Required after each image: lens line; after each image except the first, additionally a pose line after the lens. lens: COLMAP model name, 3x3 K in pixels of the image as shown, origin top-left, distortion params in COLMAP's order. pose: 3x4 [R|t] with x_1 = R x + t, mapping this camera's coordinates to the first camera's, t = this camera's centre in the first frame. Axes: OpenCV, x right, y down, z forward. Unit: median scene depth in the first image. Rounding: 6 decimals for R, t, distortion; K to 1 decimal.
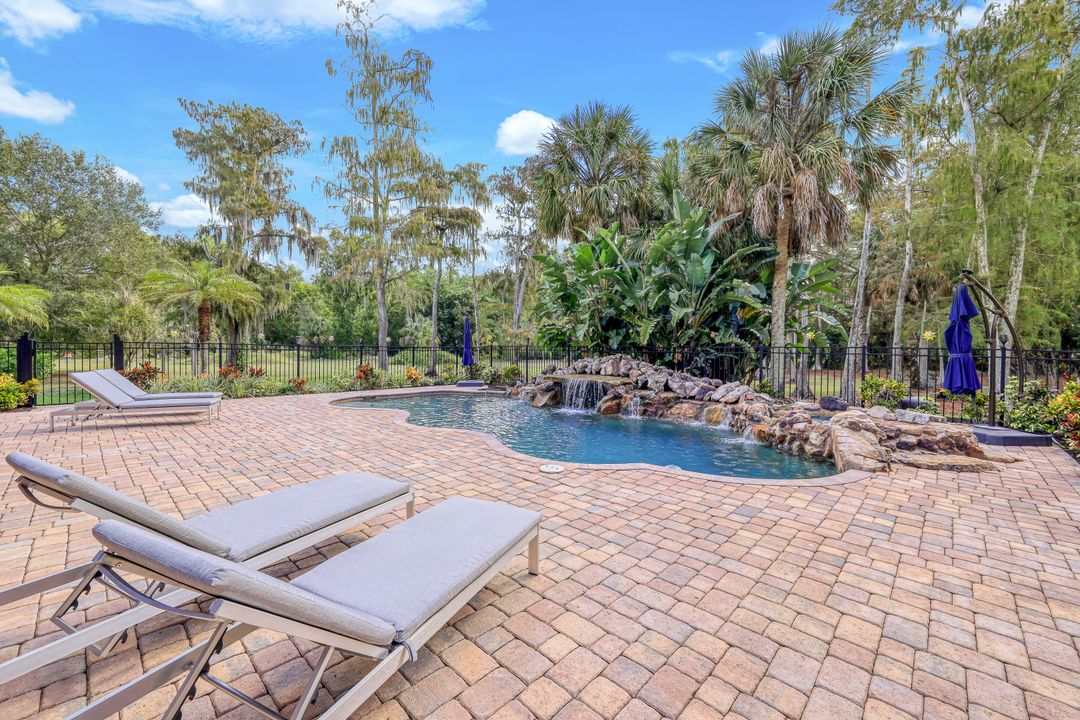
lens RADIAL K [[439.7, 0, 535.4], [0, 439.7, 349.0], [0, 0, 1]] dist [0.004384, -0.000342]
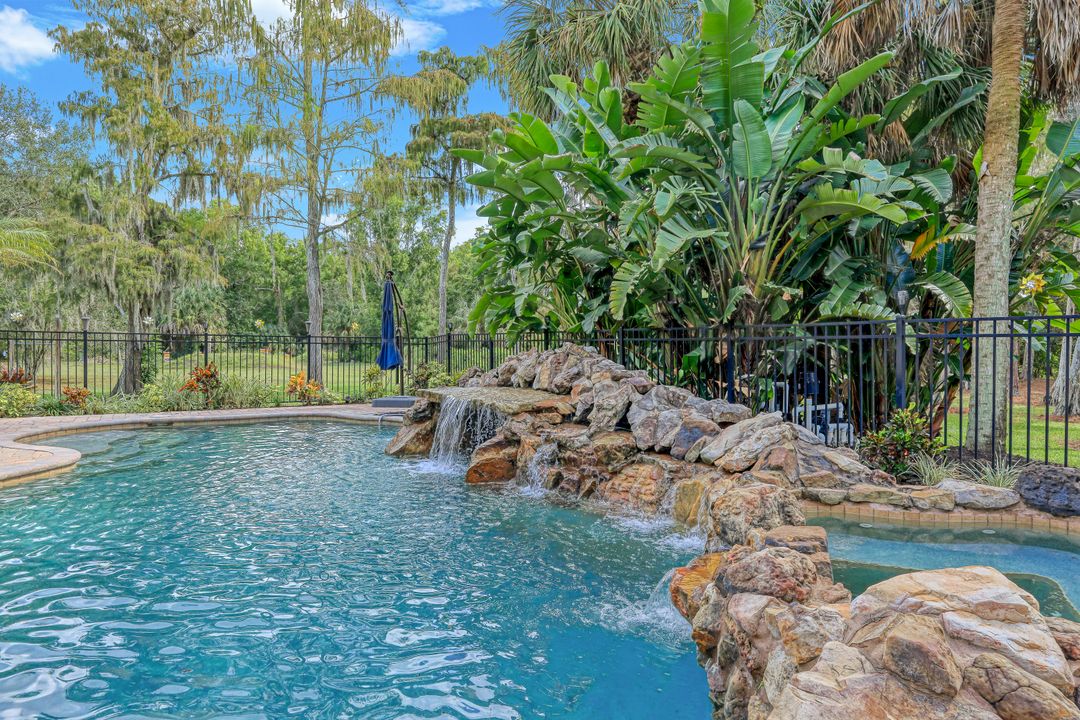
lens RADIAL K [[653.2, 0, 529.4], [0, 653.2, 350.6], [0, 0, 1]] dist [0.001039, 0.001314]
pose [[0.967174, -0.000061, -0.254116, 0.363404], [0.000066, 1.000000, 0.000010, 0.021829], [0.254116, -0.000027, 0.967174, 0.394139]]
